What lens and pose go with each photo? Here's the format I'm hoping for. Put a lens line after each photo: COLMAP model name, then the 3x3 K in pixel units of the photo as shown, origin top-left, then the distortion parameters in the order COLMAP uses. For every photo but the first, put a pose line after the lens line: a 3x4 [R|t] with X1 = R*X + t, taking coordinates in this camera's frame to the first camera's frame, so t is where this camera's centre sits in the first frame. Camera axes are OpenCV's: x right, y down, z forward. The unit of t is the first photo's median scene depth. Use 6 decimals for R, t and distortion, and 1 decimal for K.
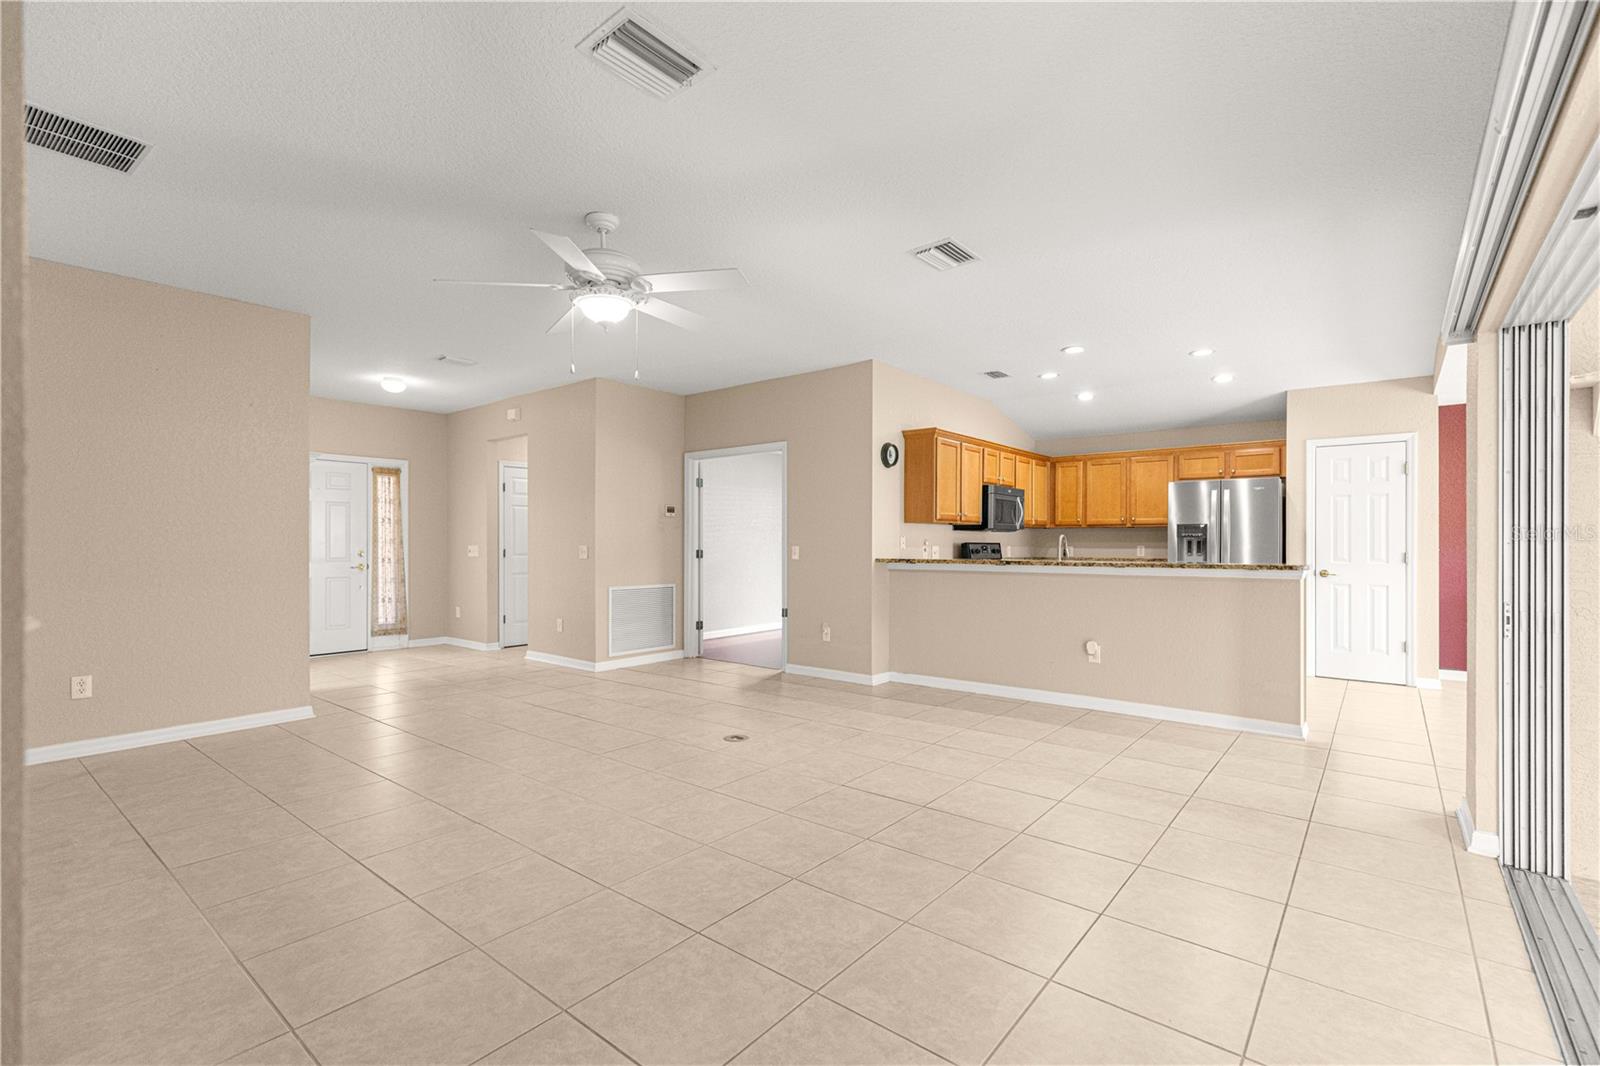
lens RADIAL K [[711.4, 0, 792.6], [0, 711.4, 538.7], [0, 0, 1]] dist [0.010458, -0.002628]
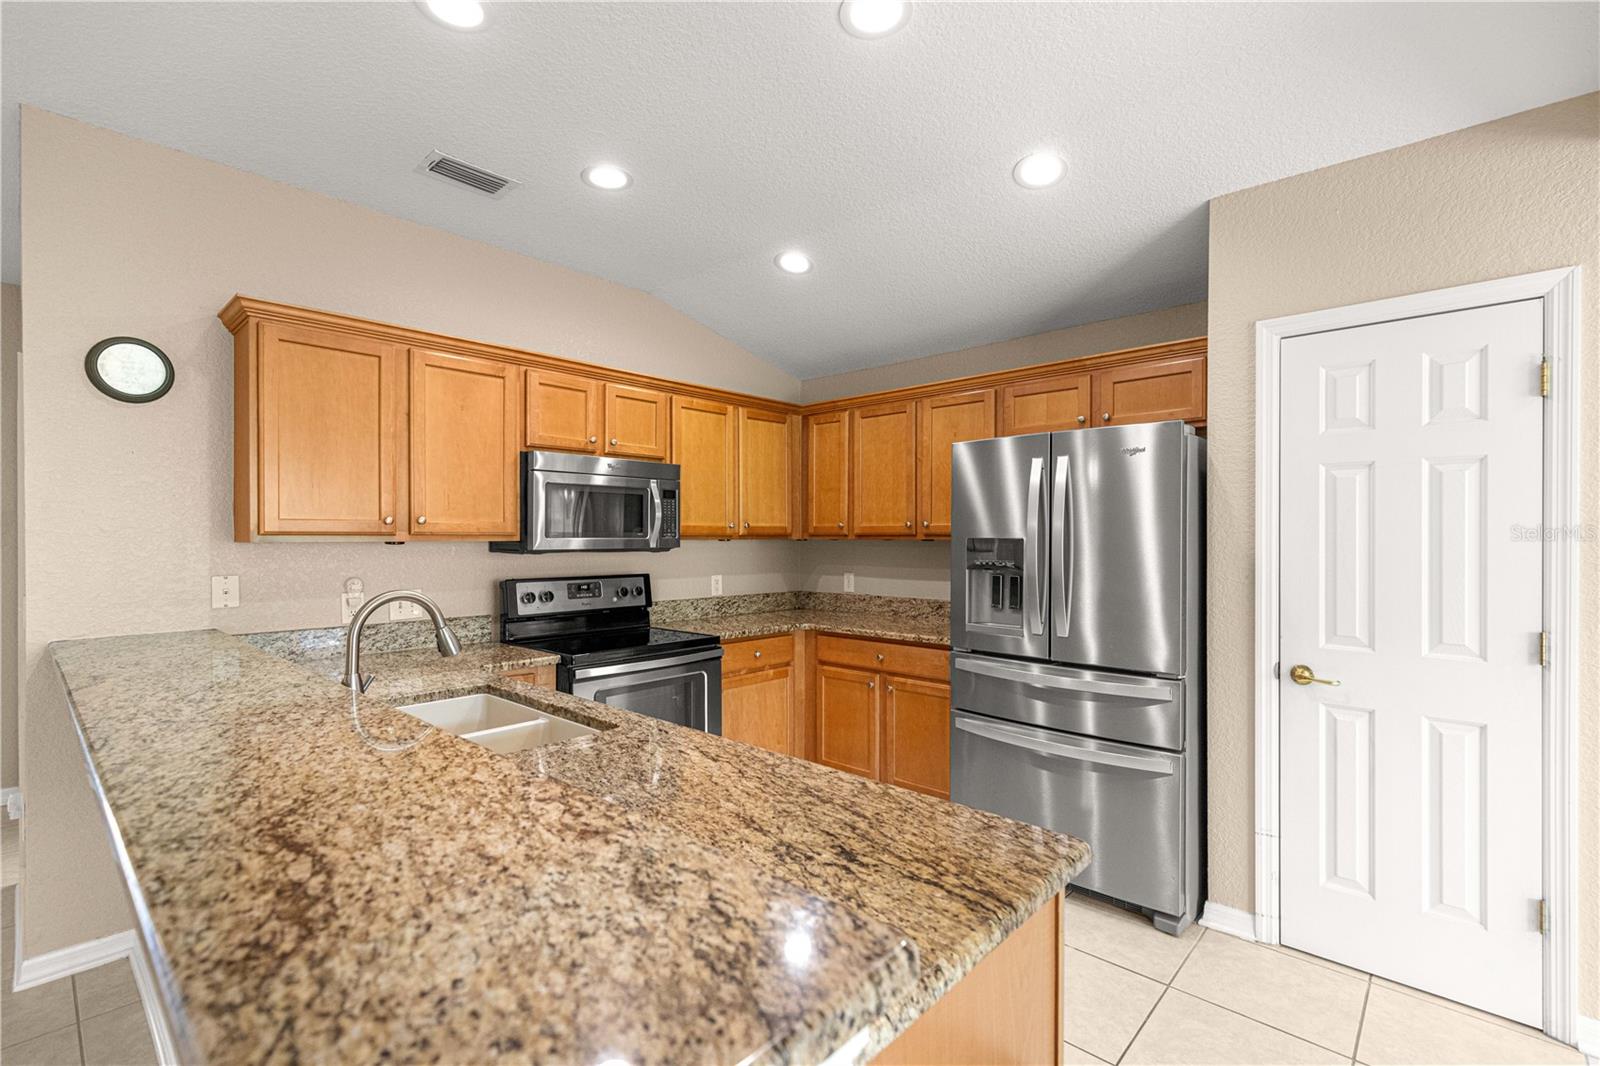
lens RADIAL K [[711.4, 0, 793.0], [0, 711.4, 536.2], [0, 0, 1]] dist [0.010458, -0.002628]
pose [[0.998225, -0.003890, -0.059431, 0.494420], [0.004268, 0.999971, 0.006239, -0.026794], [0.059405, -0.006482, 0.998213, 0.604307]]
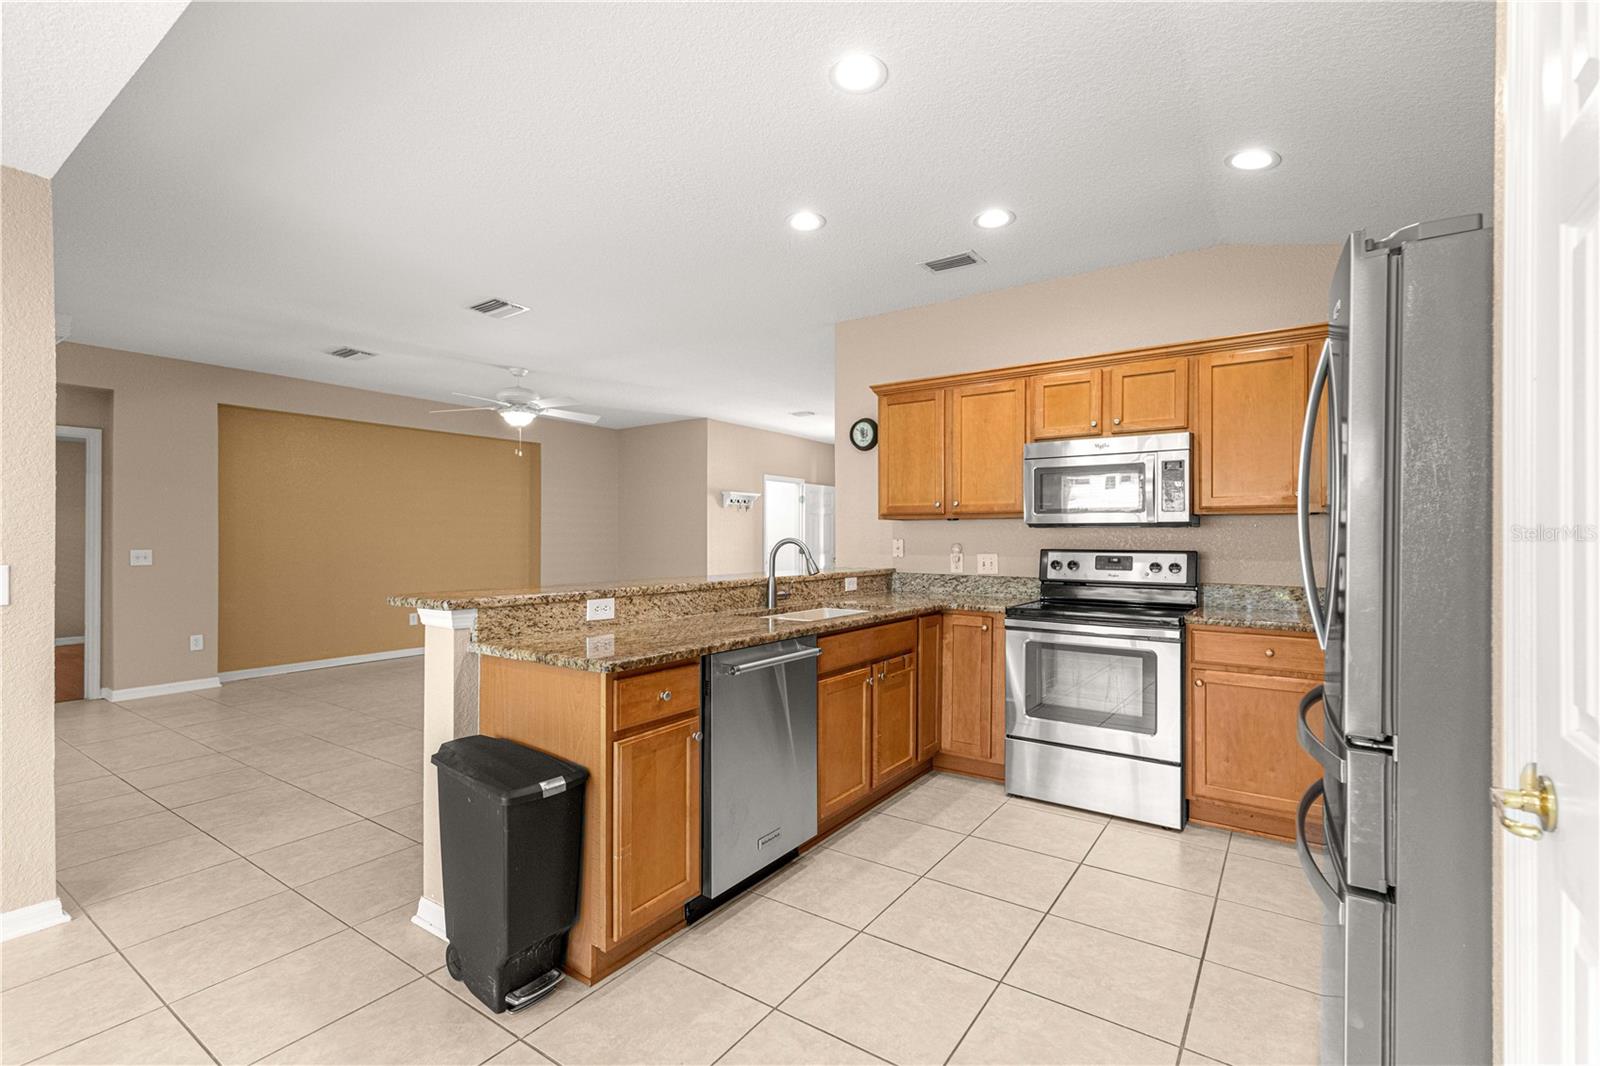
lens RADIAL K [[711.4, 0, 817.0], [0, 711.4, 534.1], [0, 0, 1]] dist [0.010458, -0.002628]
pose [[0.099742, -0.005687, -0.994997, 0.858702], [0.008093, 0.999955, -0.004904, -0.005646], [0.994980, -0.007564, 0.099784, 0.832472]]
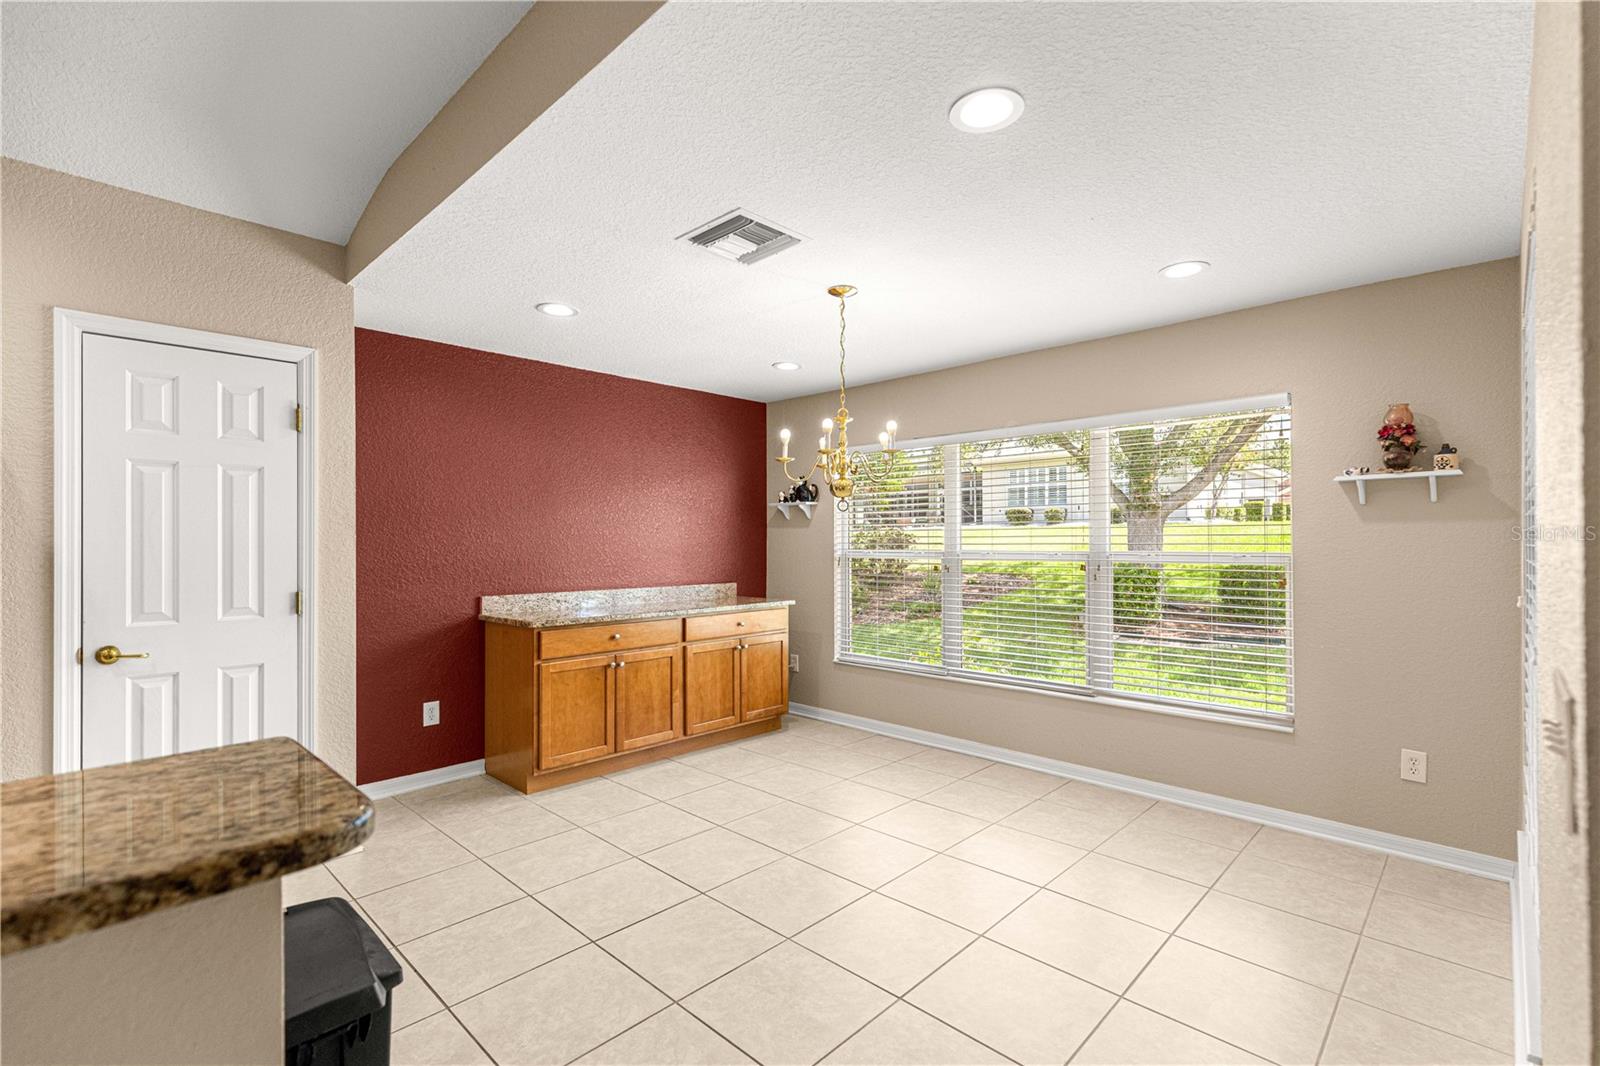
lens RADIAL K [[711.4, 0, 816.4], [0, 711.4, 536.5], [0, 0, 1]] dist [0.010458, -0.002628]
pose [[0.060199, 0.000092, 0.998186, 0.366158], [0.000248, 1.000000, -0.000107, -0.016669], [-0.998186, 0.000254, 0.060199, 0.577071]]
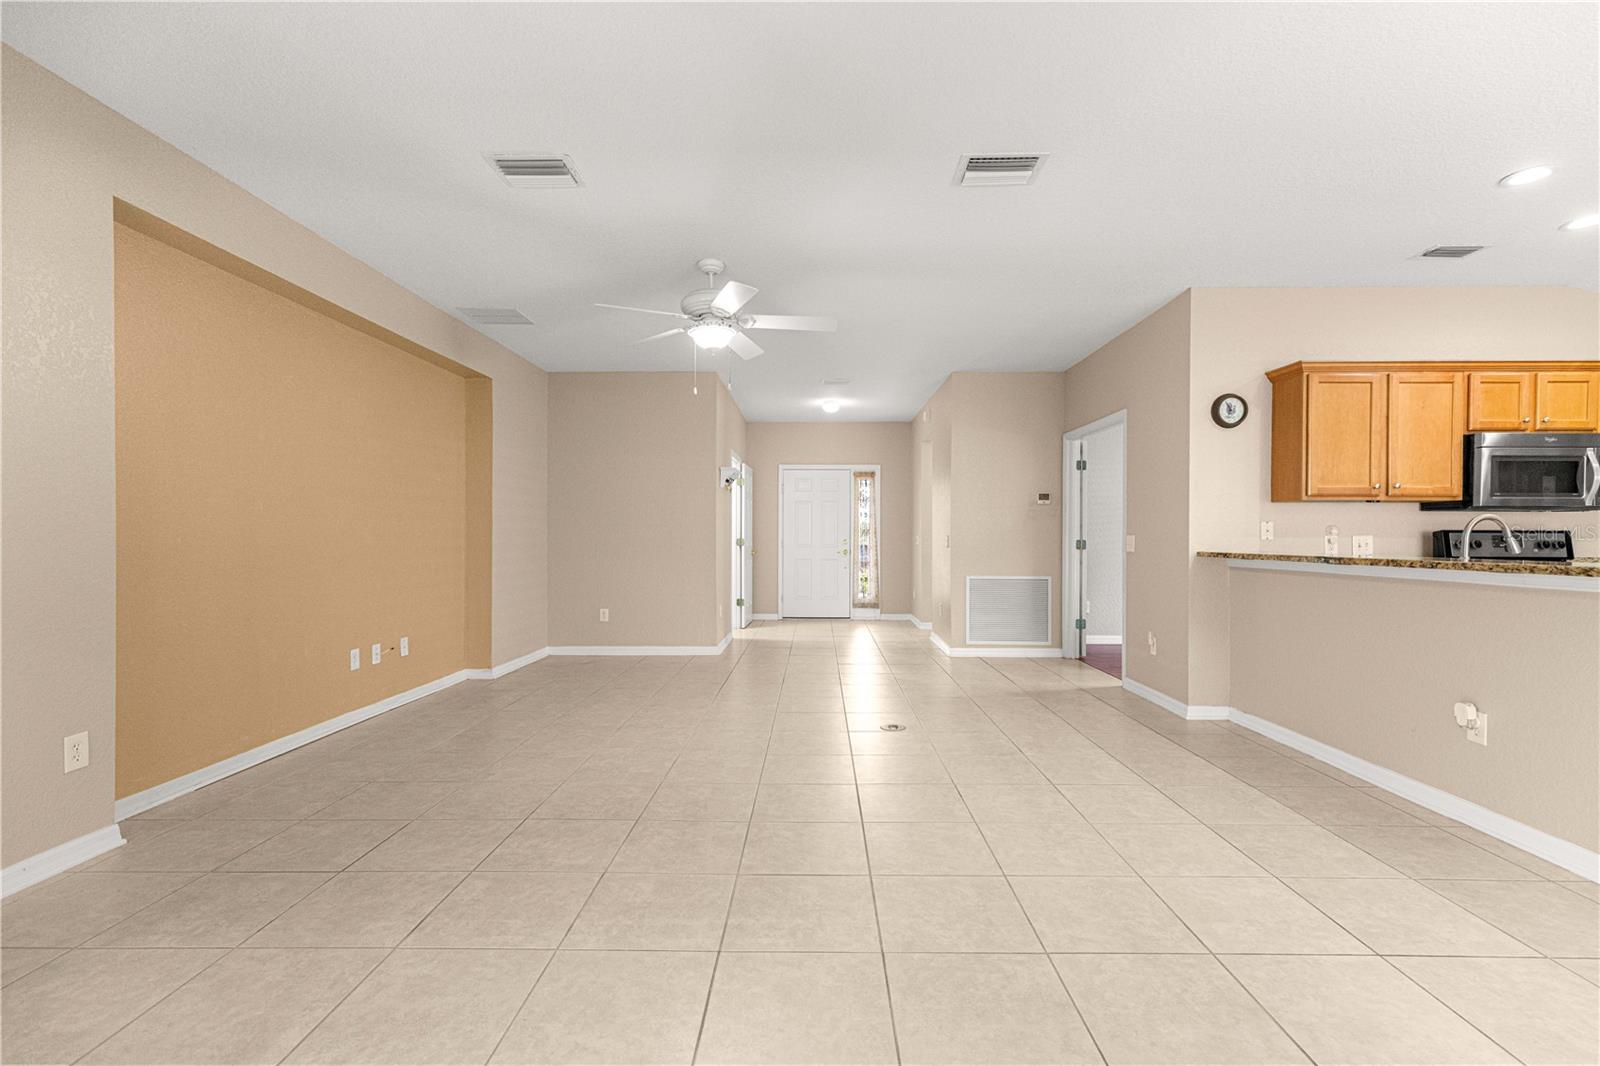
lens RADIAL K [[711.4, 0, 806.9], [0, 711.4, 539.2], [0, 0, 1]] dist [0.010458, -0.002628]
pose [[0.630059, 0.004899, -0.776532, 0.414584], [0.004401, 0.999942, 0.009880, 0.005034], [0.776535, -0.009643, 0.630001, 0.190555]]
